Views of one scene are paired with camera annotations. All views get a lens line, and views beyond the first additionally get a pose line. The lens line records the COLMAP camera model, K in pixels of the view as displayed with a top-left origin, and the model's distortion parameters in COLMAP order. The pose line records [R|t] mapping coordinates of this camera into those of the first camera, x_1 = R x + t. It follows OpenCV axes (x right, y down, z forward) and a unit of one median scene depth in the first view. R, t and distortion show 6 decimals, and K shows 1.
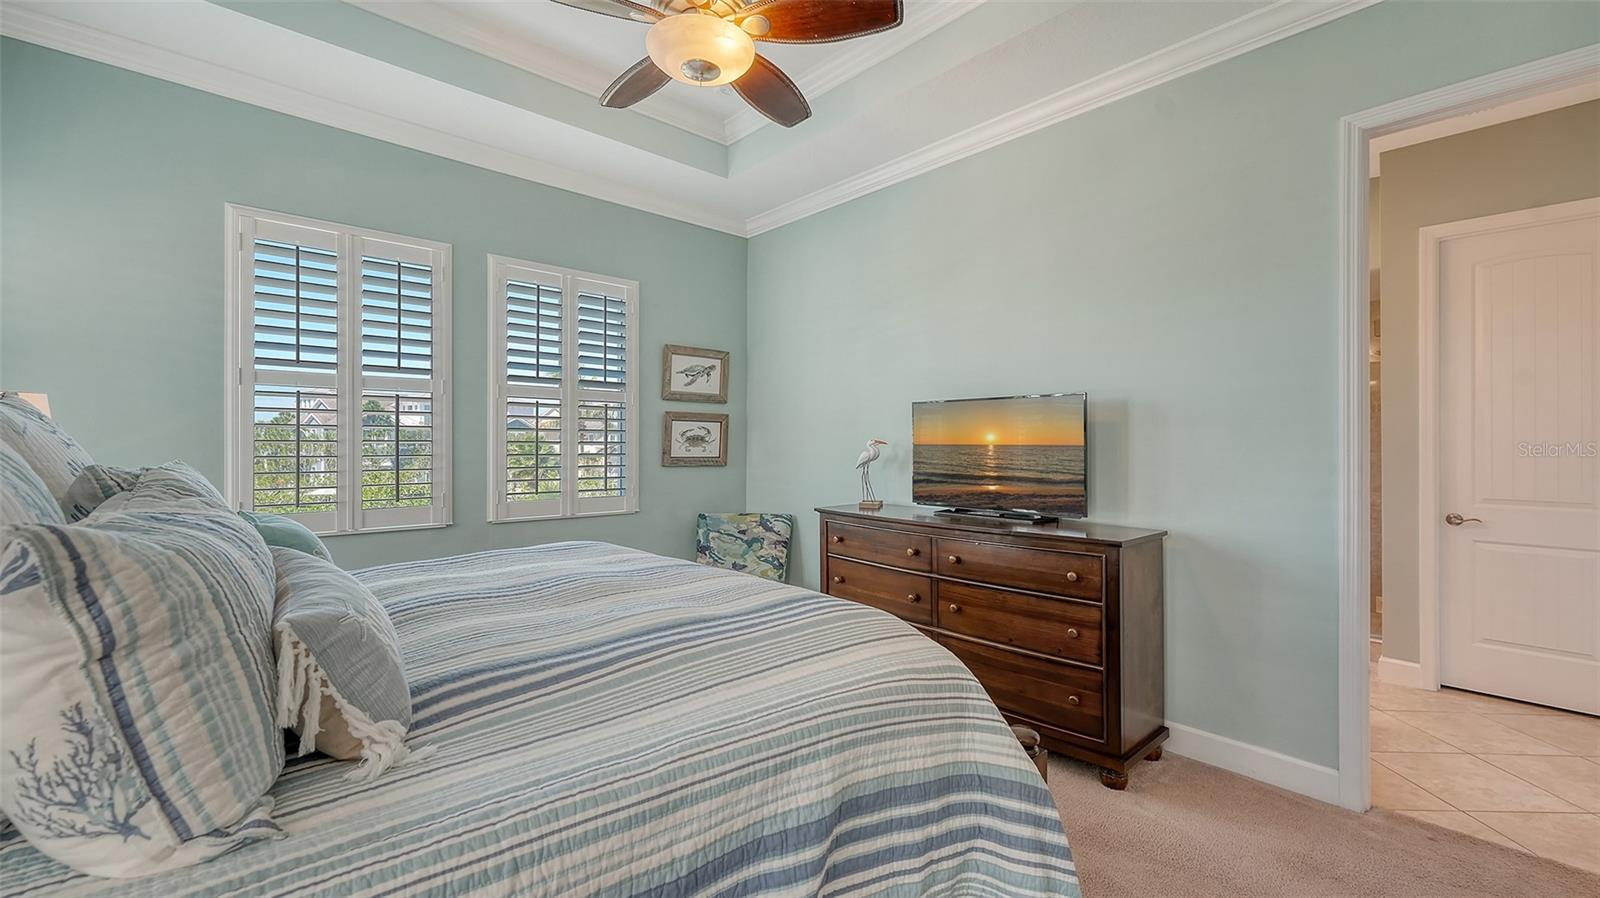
lens RADIAL K [[650.1, 0, 815.5], [0, 650.1, 444.5], [0, 0, 1]] dist [-0.002222, -0.000152]
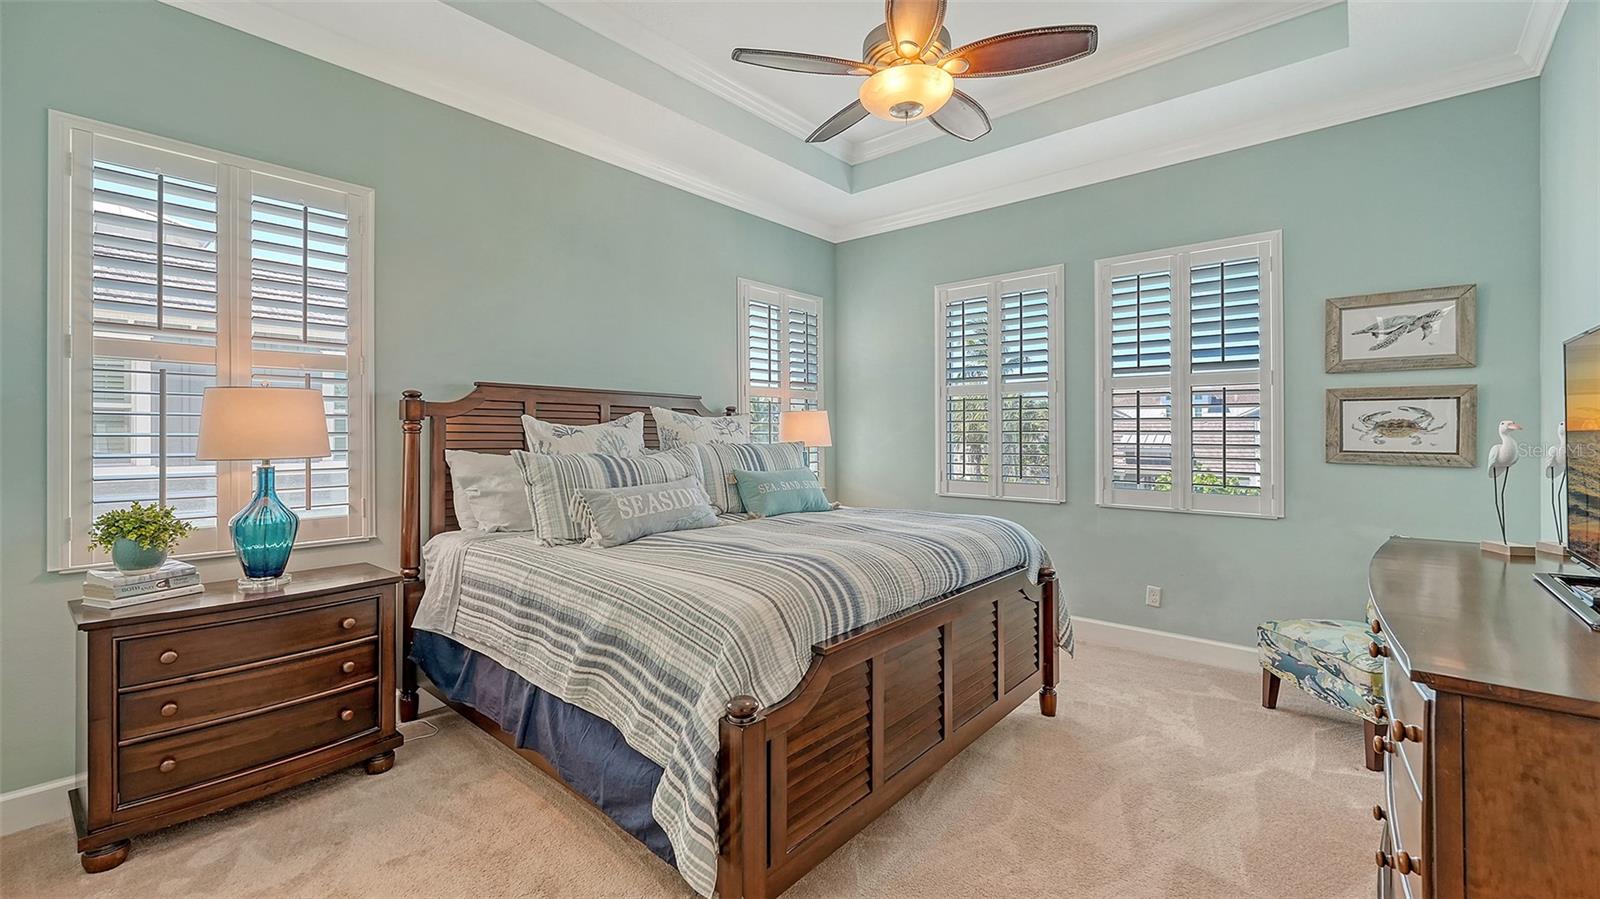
lens RADIAL K [[650.1, 0, 803.3], [0, 650.1, 438.6], [0, 0, 1]] dist [-0.002222, -0.000152]
pose [[0.117026, -0.000029, -0.993129, 0.428981], [-0.003781, 0.999993, -0.000475, 0.008168], [0.993122, 0.003811, 0.117025, 0.310460]]
